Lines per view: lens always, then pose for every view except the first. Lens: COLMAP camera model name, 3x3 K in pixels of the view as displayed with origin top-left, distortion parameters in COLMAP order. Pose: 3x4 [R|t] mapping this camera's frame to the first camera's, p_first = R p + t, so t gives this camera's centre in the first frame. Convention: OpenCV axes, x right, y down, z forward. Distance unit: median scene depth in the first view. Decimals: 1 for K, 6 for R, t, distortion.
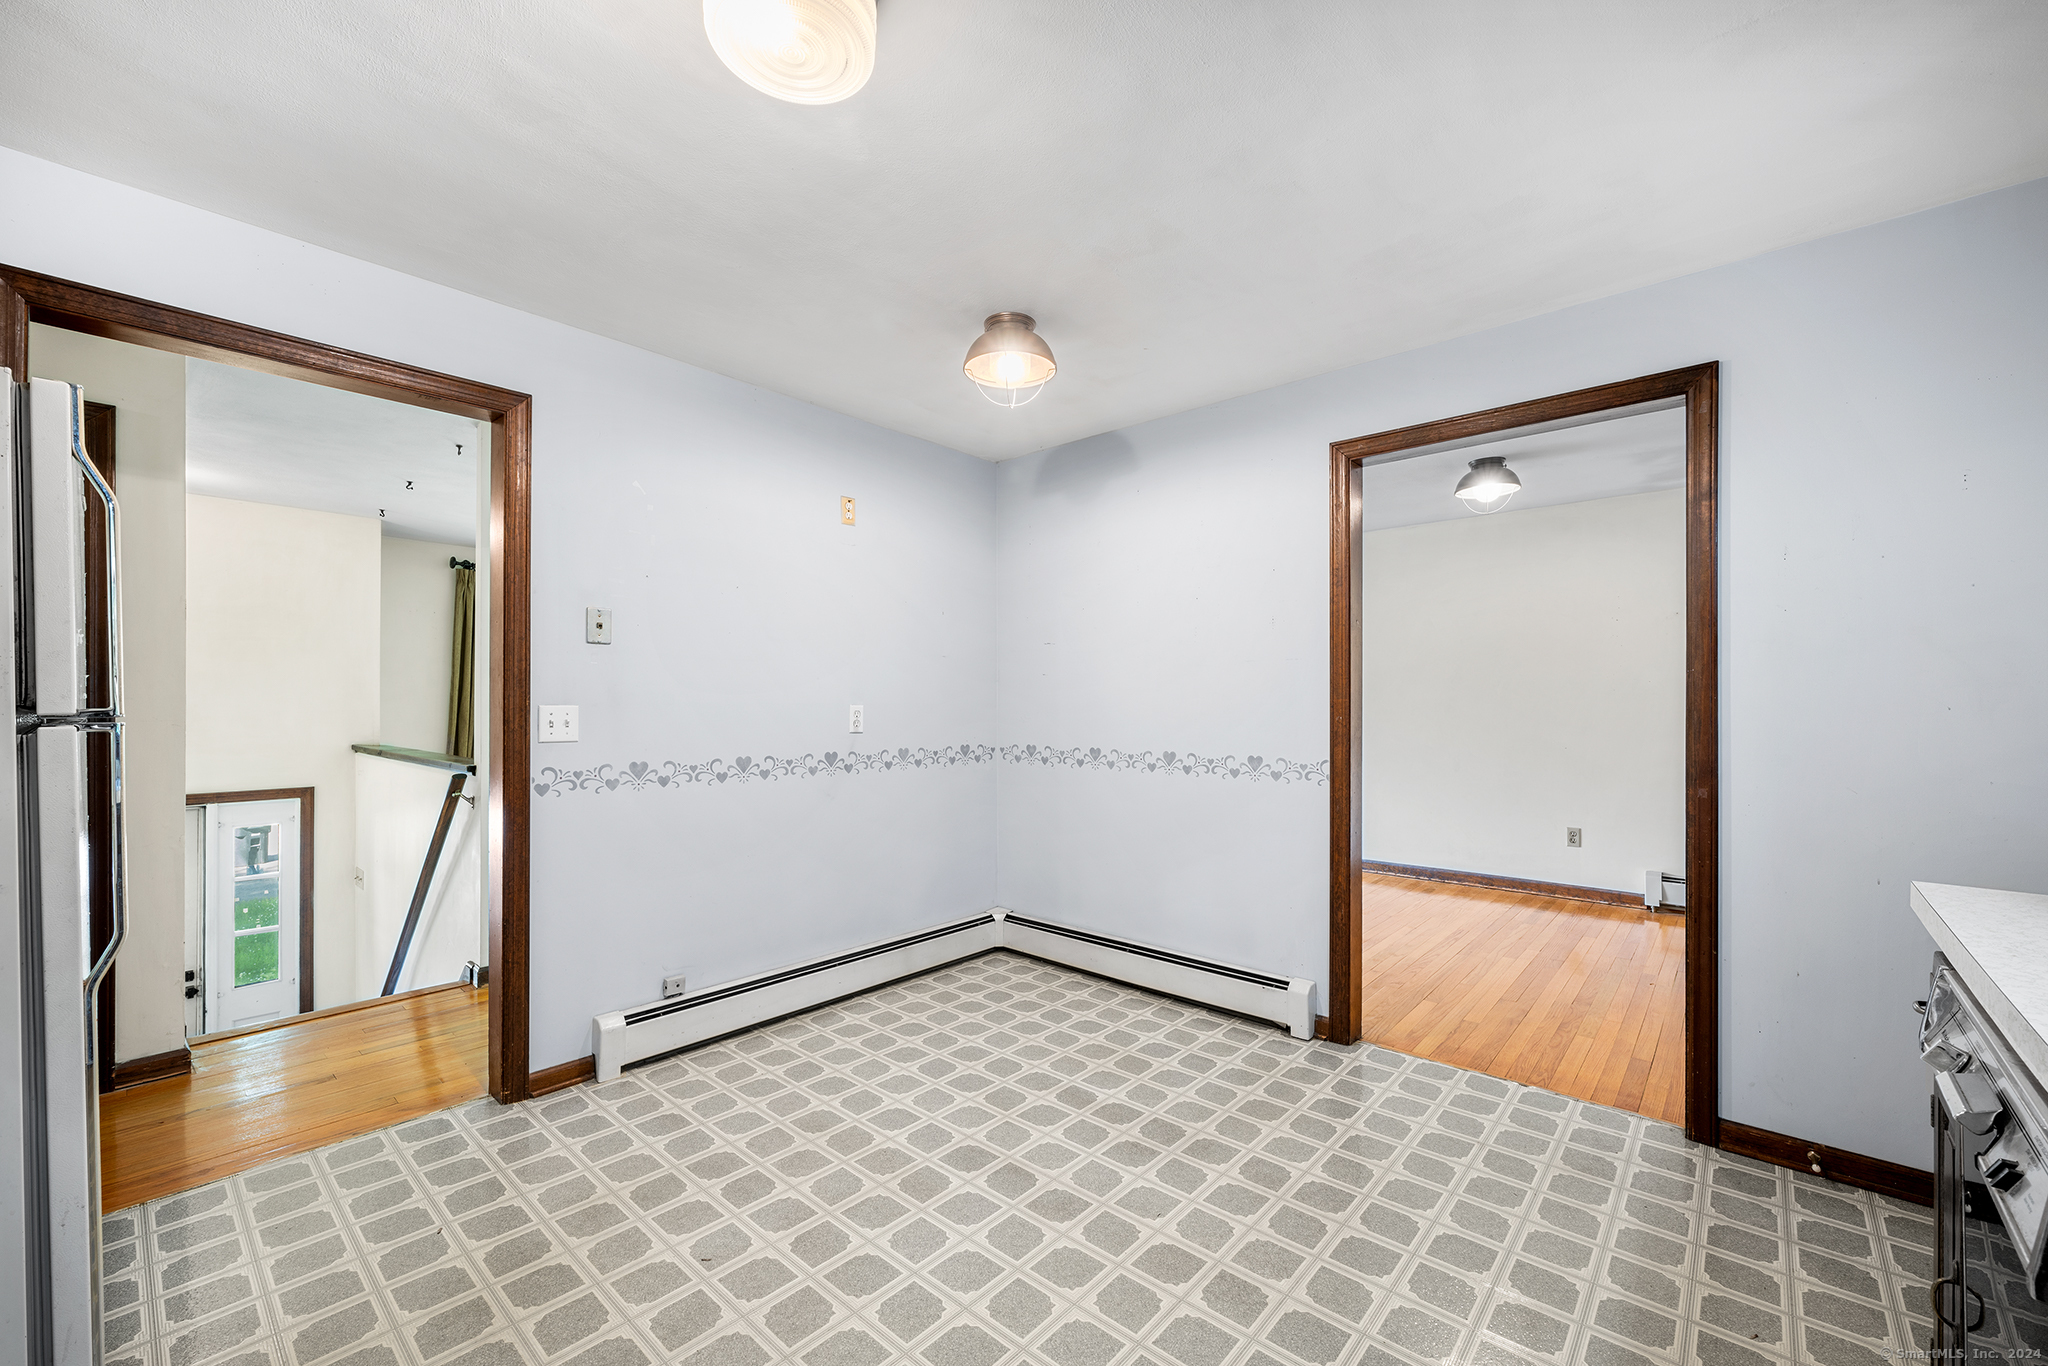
lens RADIAL K [[824.6, 0, 1024.4], [0, 824.6, 698.5], [0, 0, 1]] dist [0.003009, -0.000078]
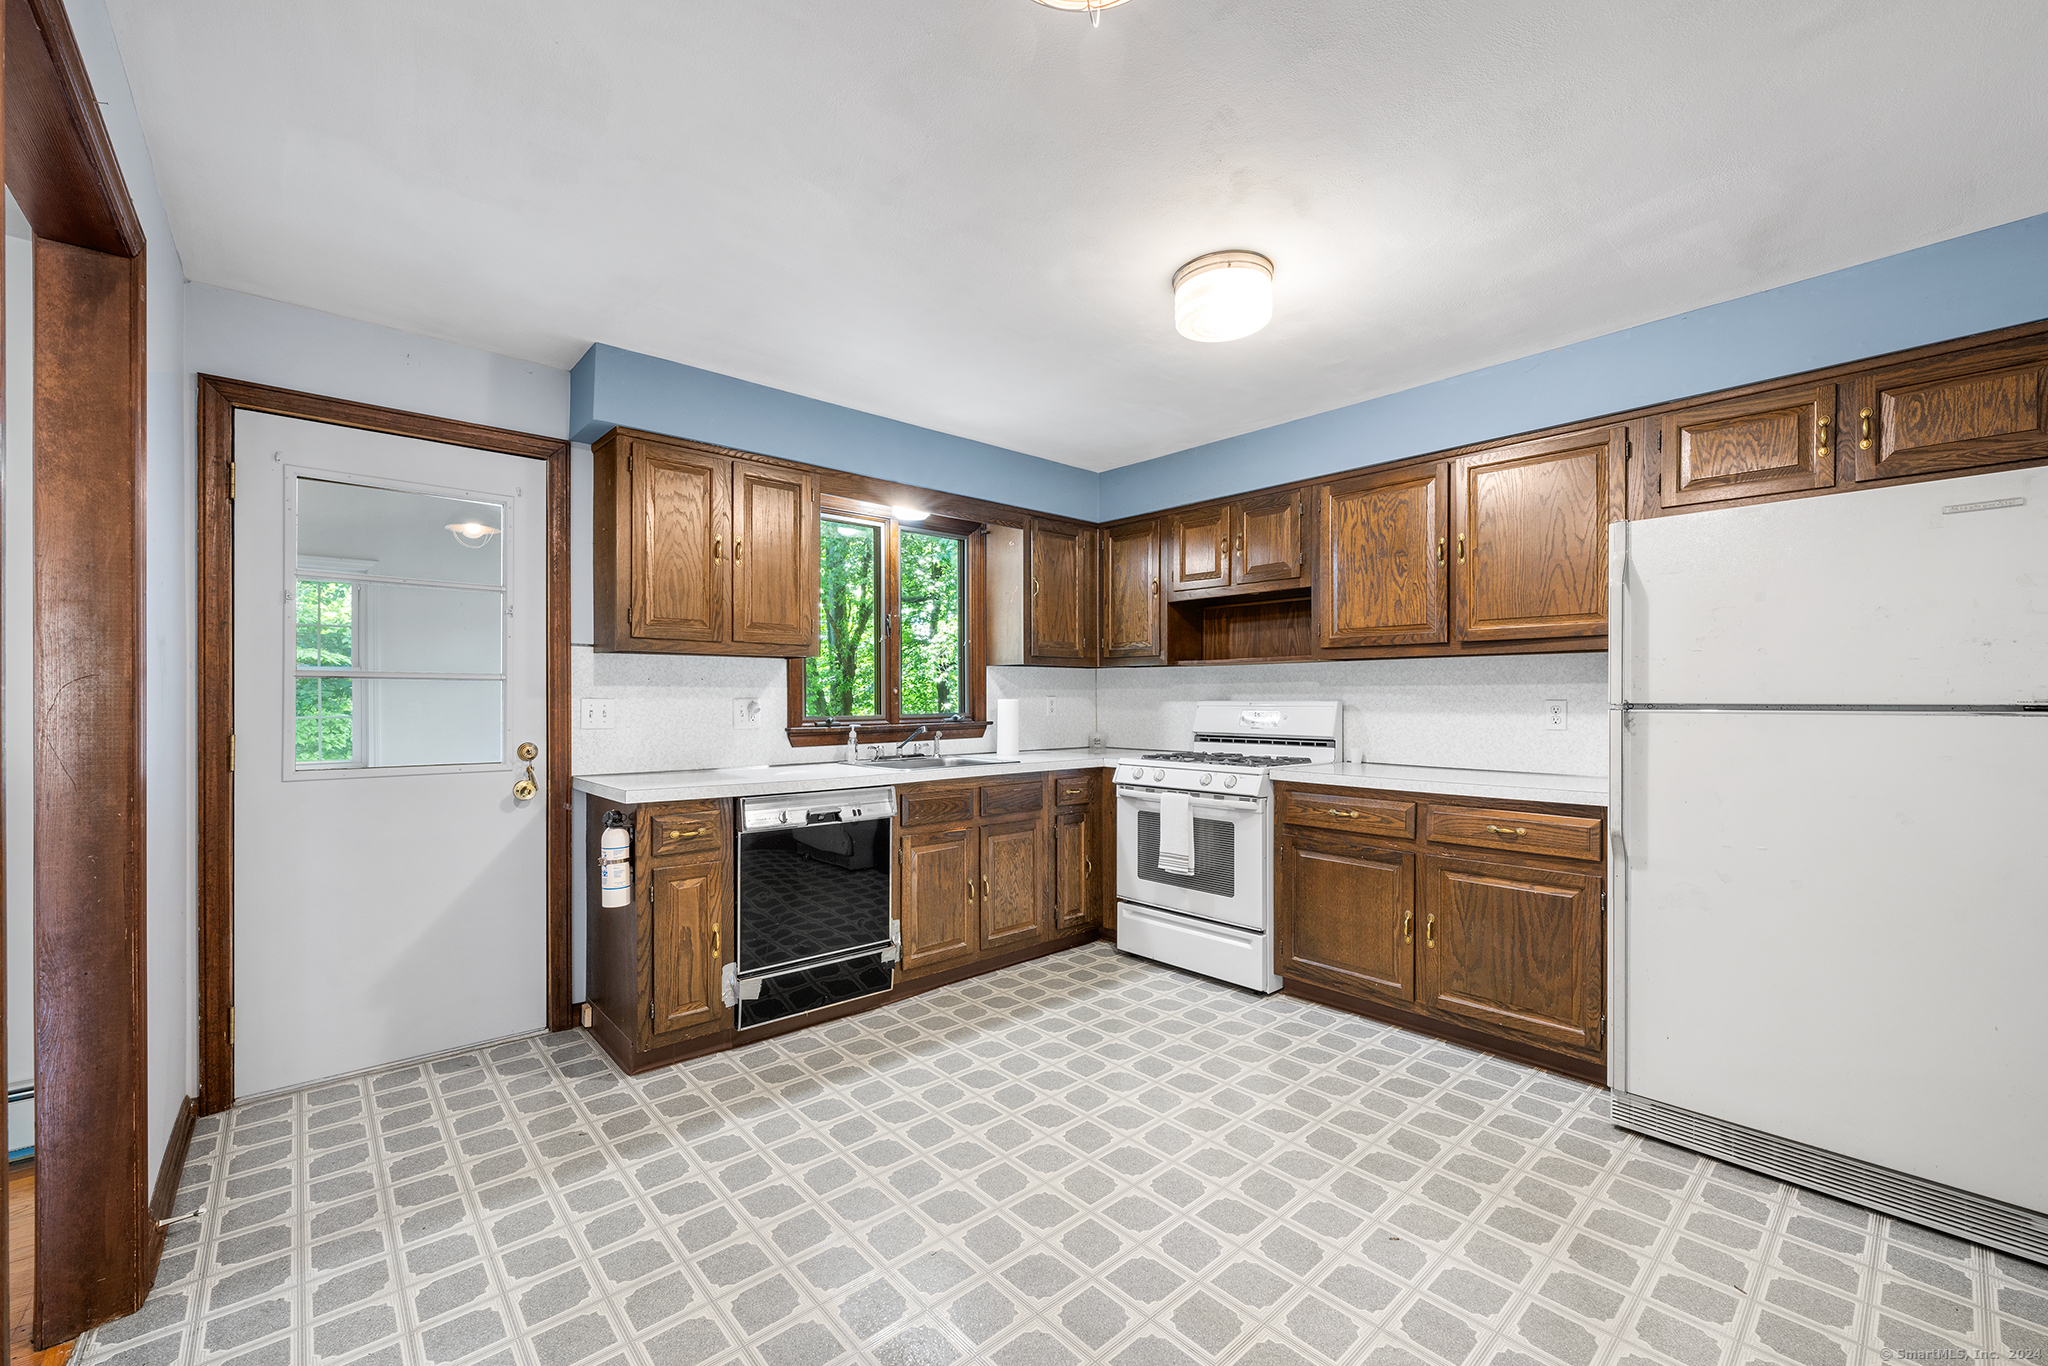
lens RADIAL K [[824.6, 0, 1024.4], [0, 824.6, 698.5], [0, 0, 1]] dist [0.003009, -0.000078]
pose [[-0.993195, 0.000465, 0.116460, -0.030429], [-0.000016, 0.999991, -0.004133, 0.007782], [-0.116461, -0.004107, -0.993187, 1.319941]]
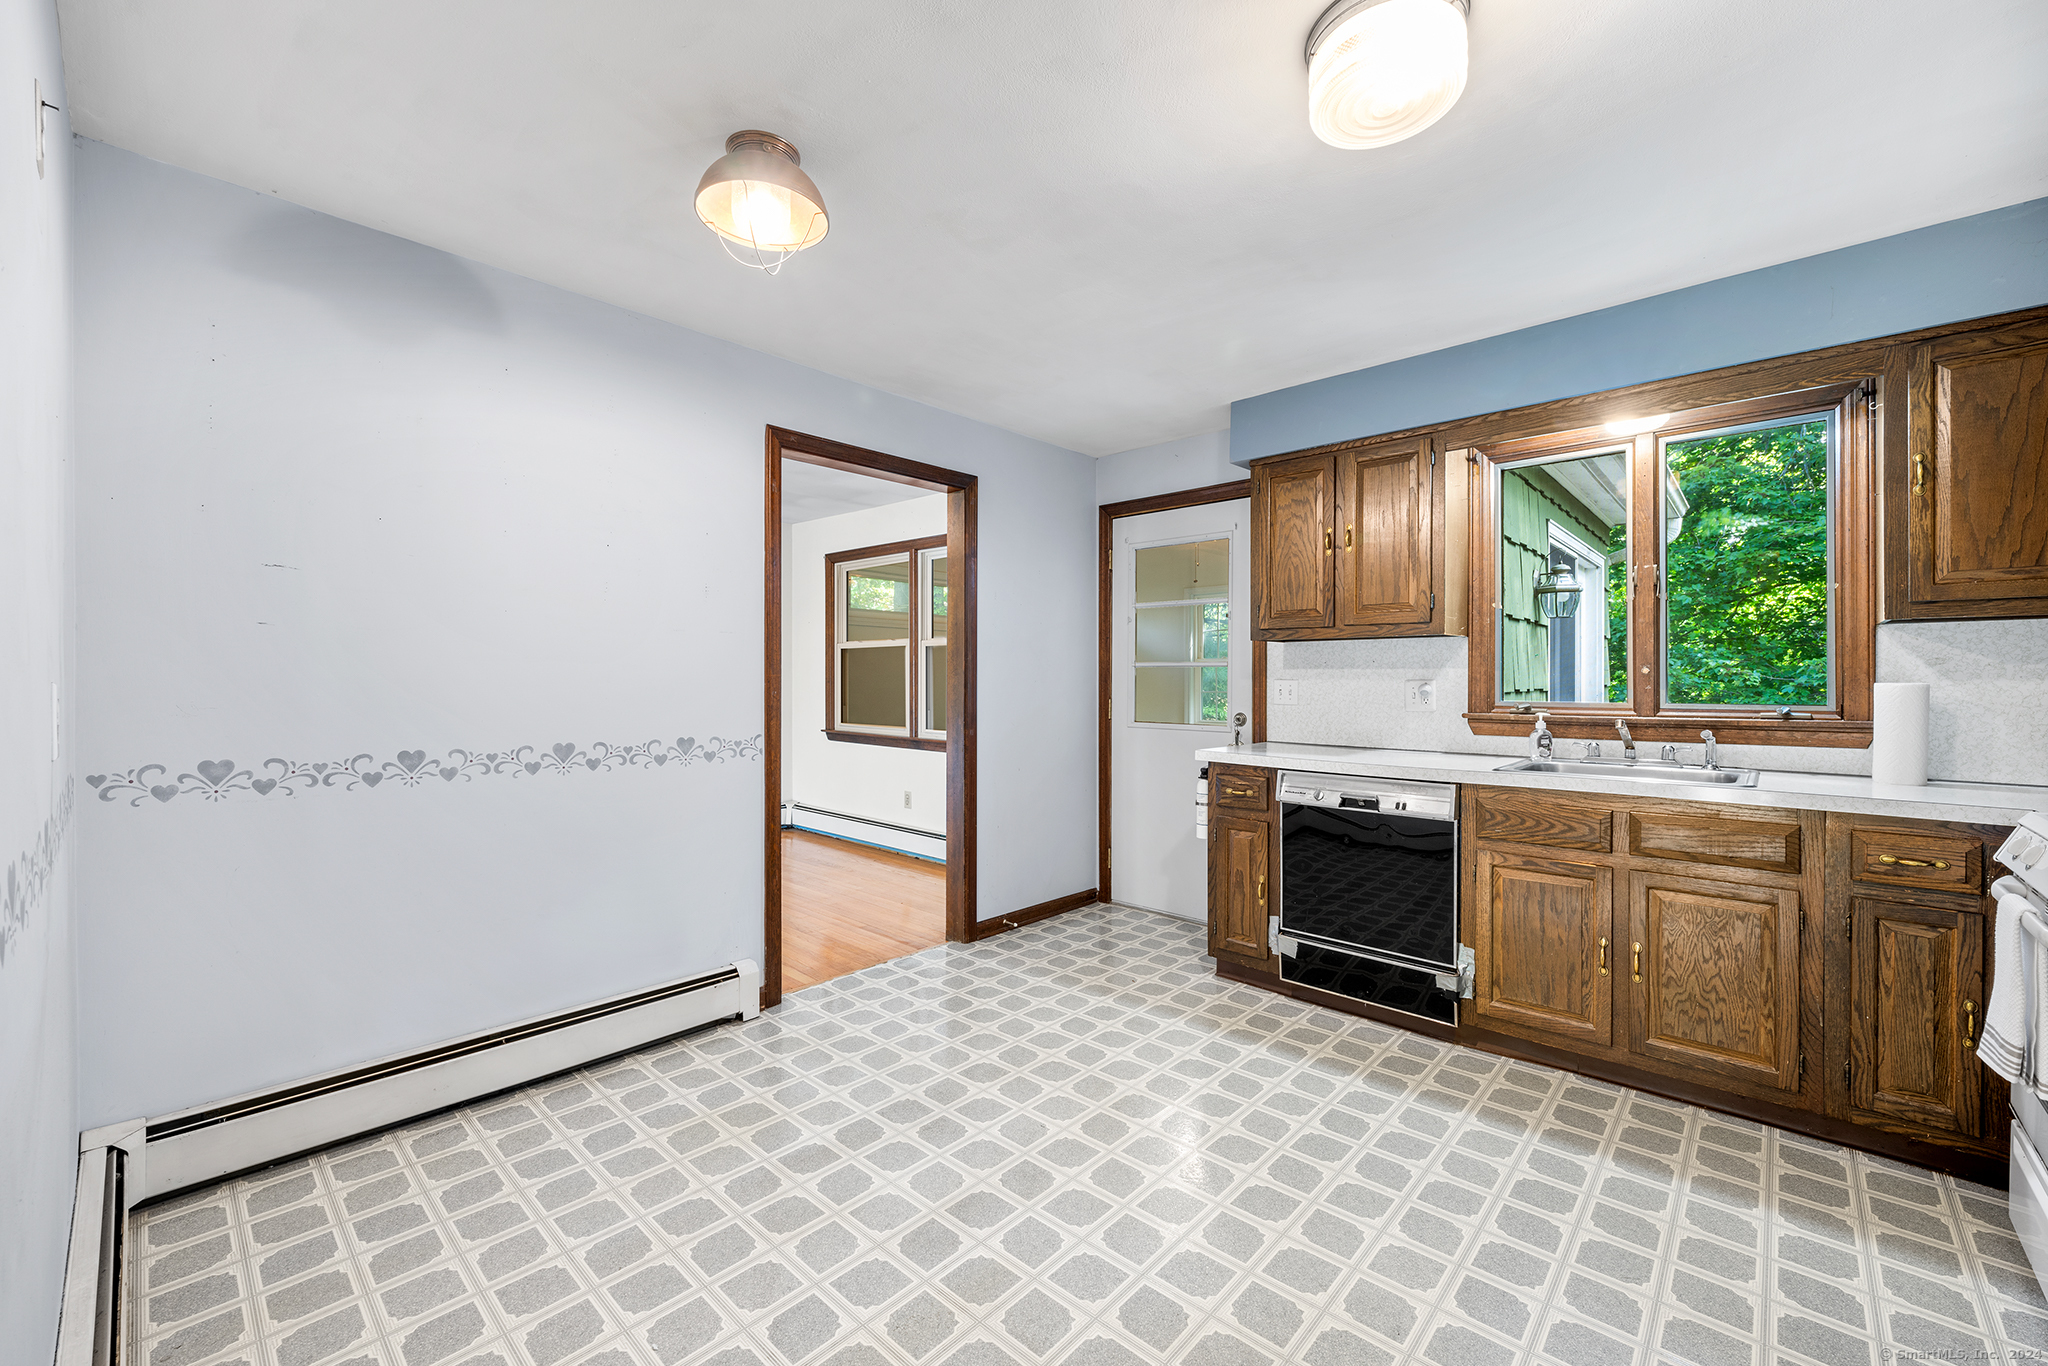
lens RADIAL K [[823.0, 0, 1019.3], [0, 823.0, 680.3], [0, 0, 1]] dist [-0.000171, -0.000059]
pose [[0.021281, -0.002366, 0.999771, -0.675794], [-0.006801, 0.999974, 0.002511, 0.003908], [-0.999750, -0.006853, 0.021264, 0.701705]]
